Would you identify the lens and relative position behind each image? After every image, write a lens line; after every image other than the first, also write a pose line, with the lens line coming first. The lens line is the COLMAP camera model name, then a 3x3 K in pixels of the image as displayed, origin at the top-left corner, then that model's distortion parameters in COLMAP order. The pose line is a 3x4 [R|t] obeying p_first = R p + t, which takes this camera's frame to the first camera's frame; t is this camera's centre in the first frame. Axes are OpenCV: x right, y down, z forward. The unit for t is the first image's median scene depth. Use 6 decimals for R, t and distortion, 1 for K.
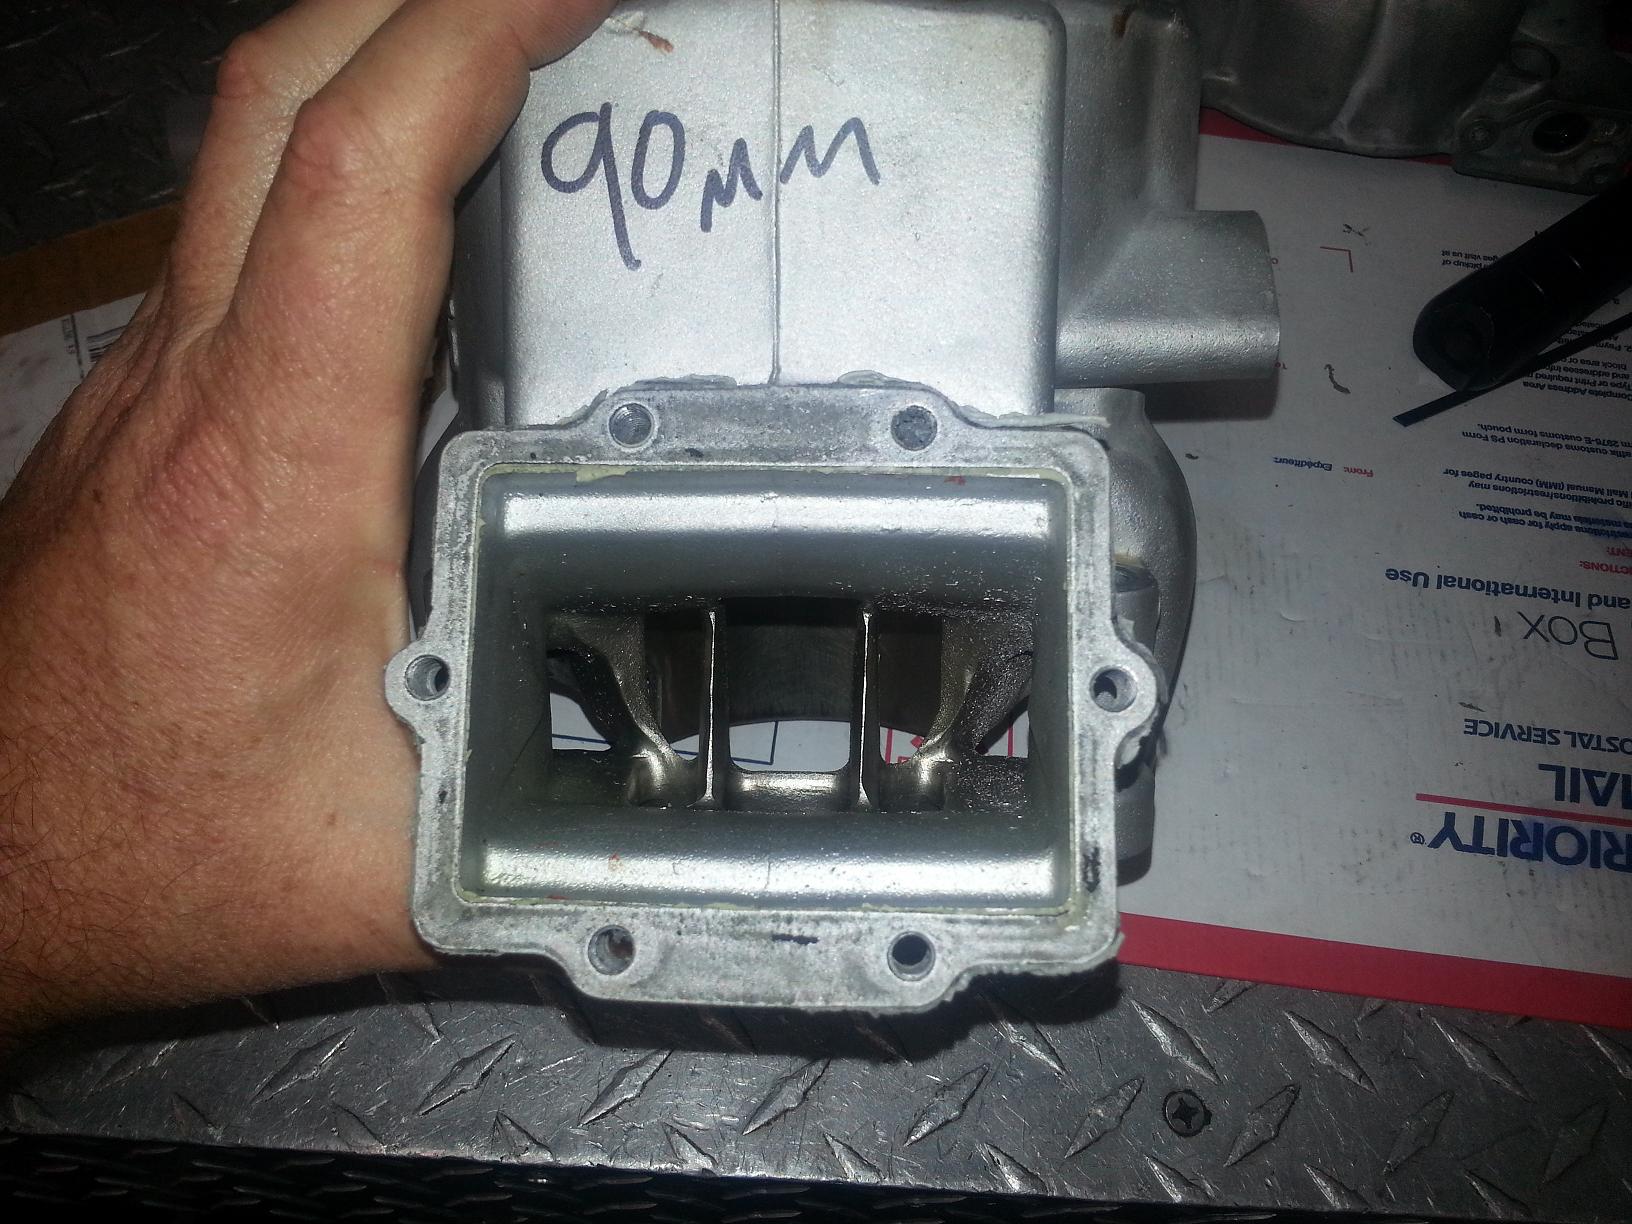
lens RADIAL K [[1338.2, 0, 814.5], [0, 1338.2, 611.3], [0, 0, 1]] dist [0.027261, -0.092126]
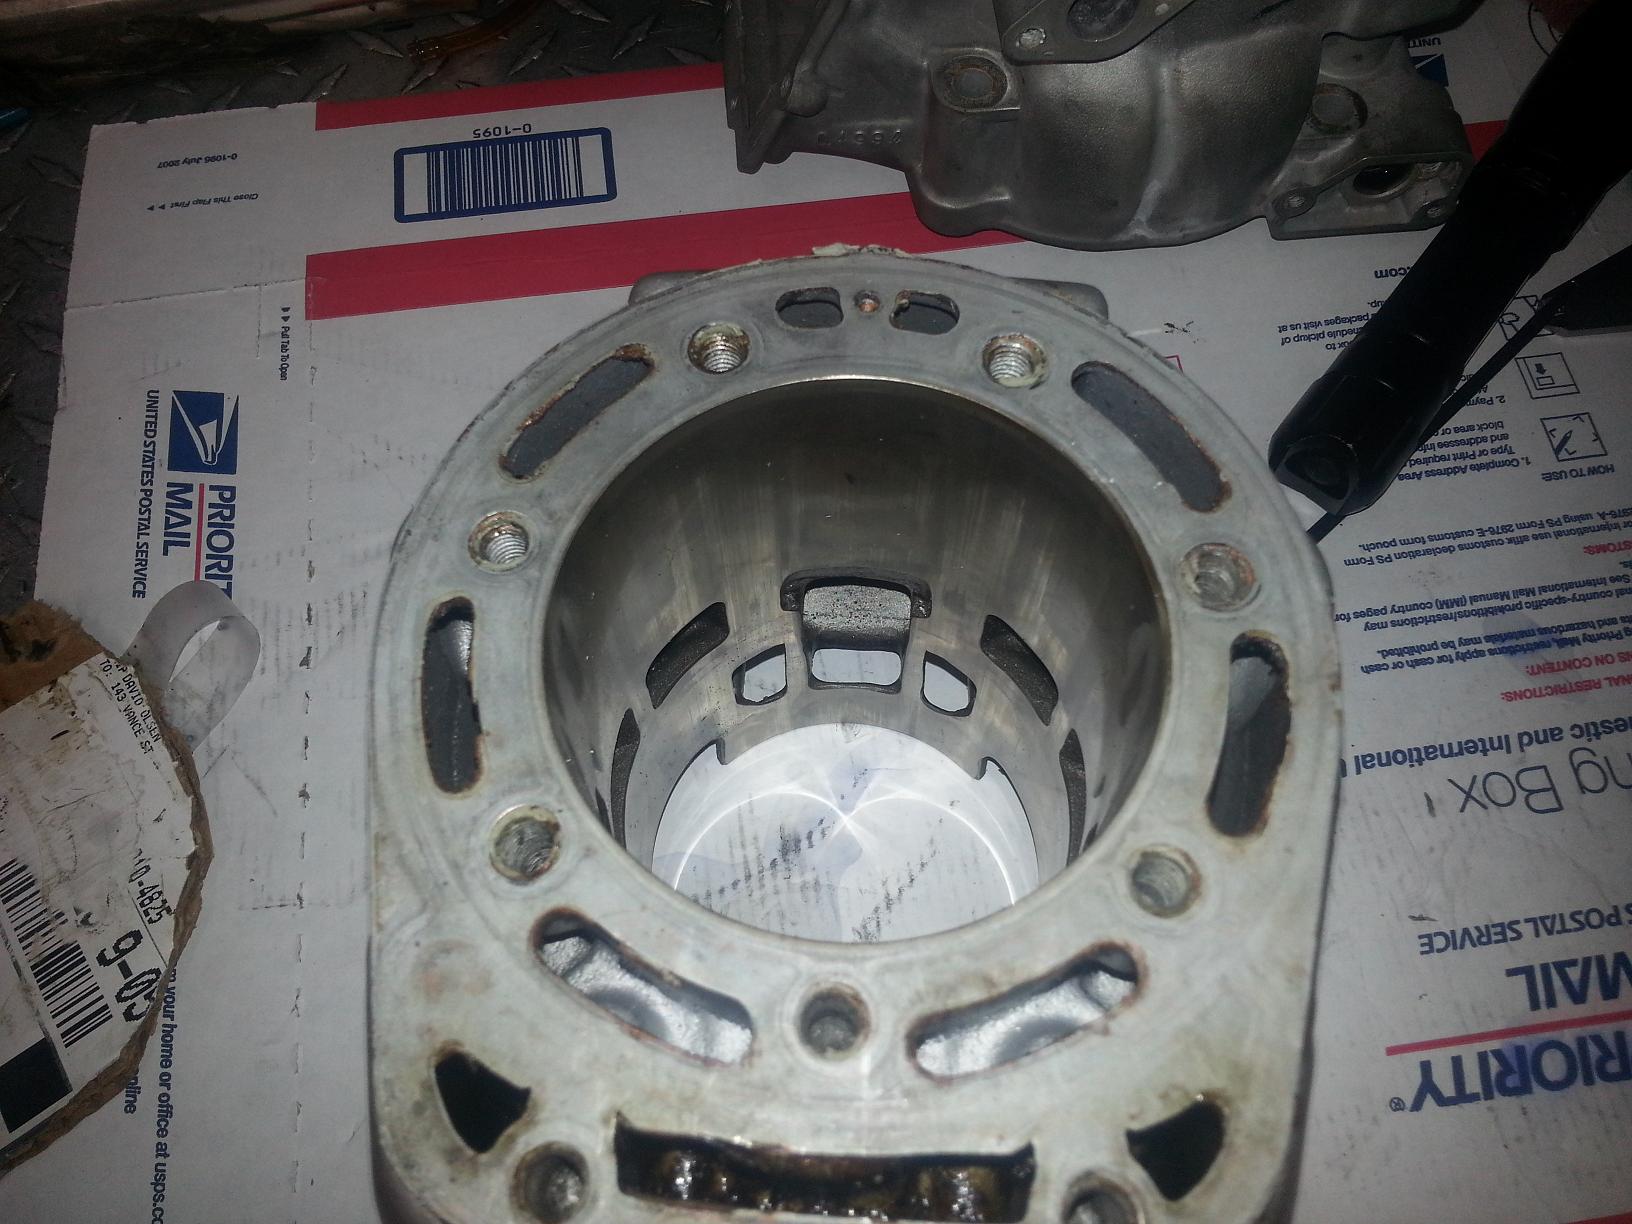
lens RADIAL K [[1338.7, 0, 813.1], [0, 1338.7, 610.0], [0, 0, 1]] dist [0.088315, -0.208747]
pose [[0.966223, -0.254079, 0.043097, 0.094141], [0.248145, 0.962400, 0.110501, -0.303785], [-0.069553, -0.096075, 0.992941, 0.124310]]
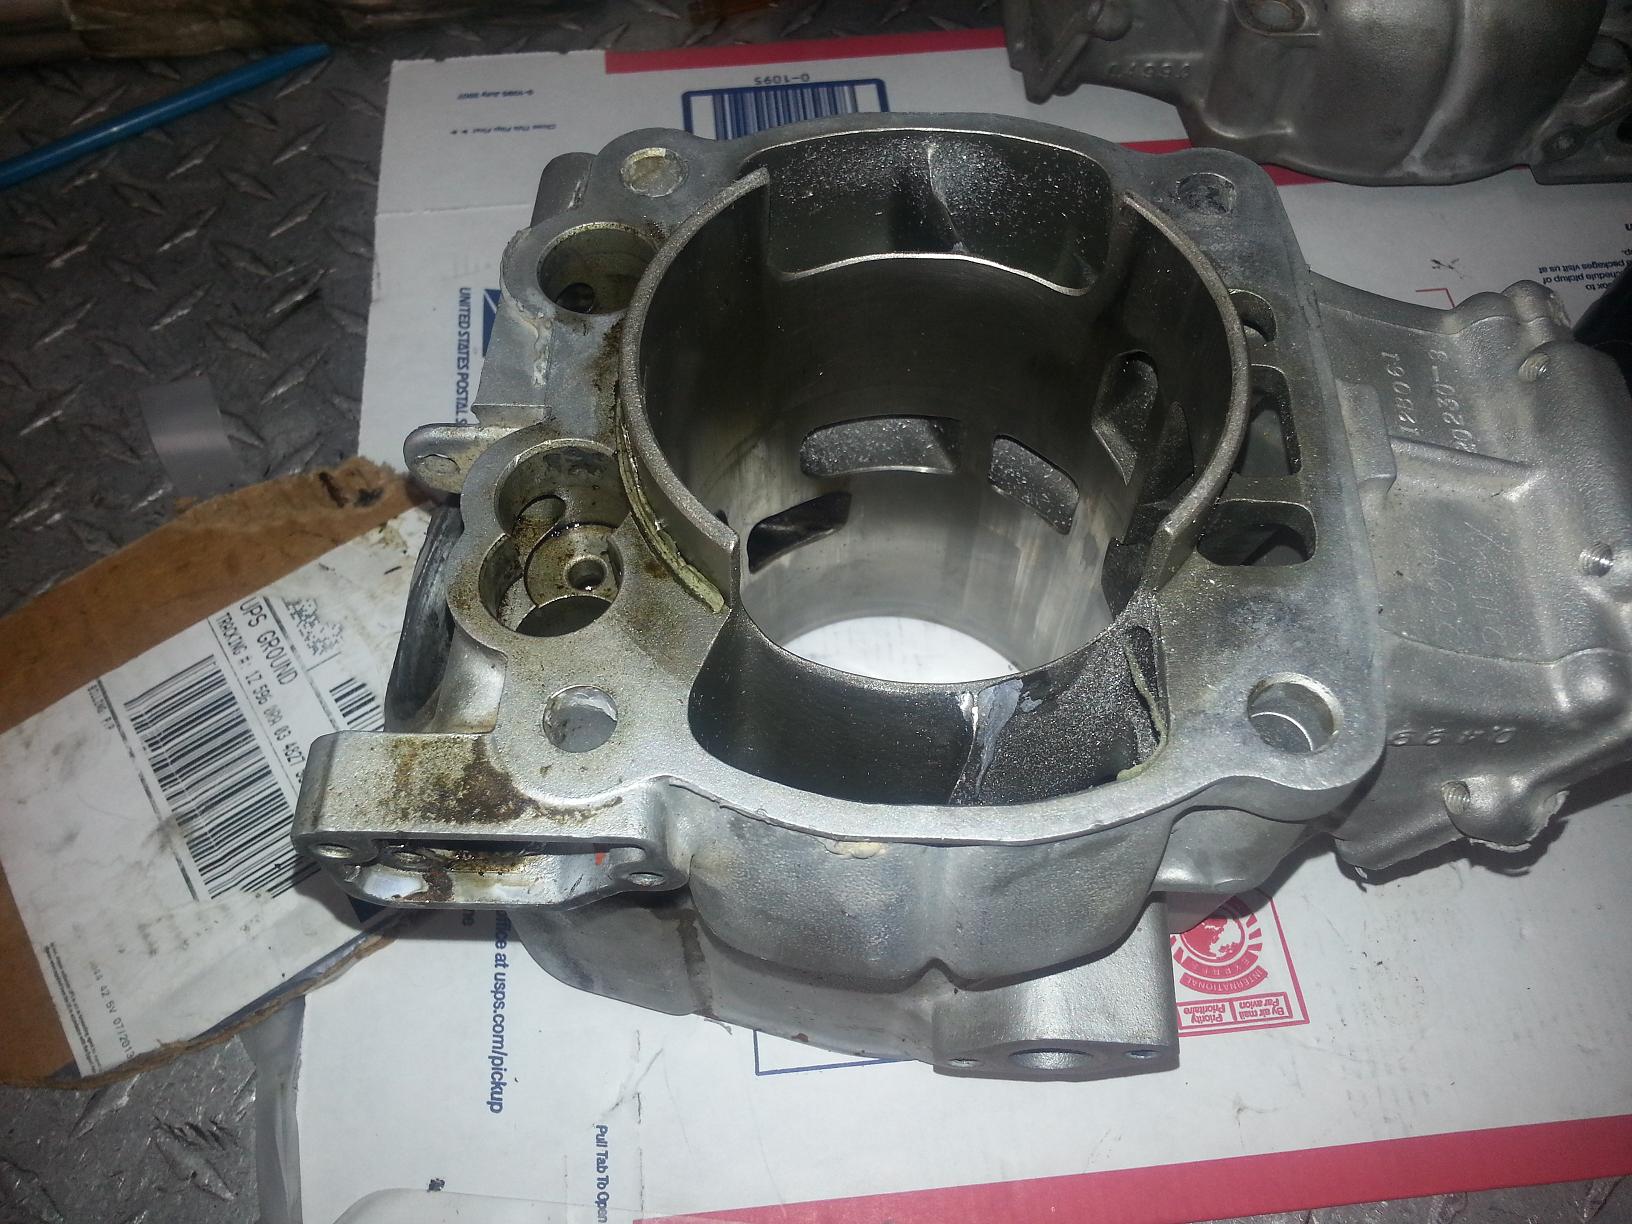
lens RADIAL K [[1337.5, 0, 825.7], [0, 1337.5, 620.1], [0, 0, 1]] dist [0.005606, -0.047042]
pose [[0.976060, -0.212321, 0.047194, -0.127397], [0.211282, 0.977077, 0.026069, -0.183032], [-0.051647, -0.015473, 0.998546, 0.111061]]
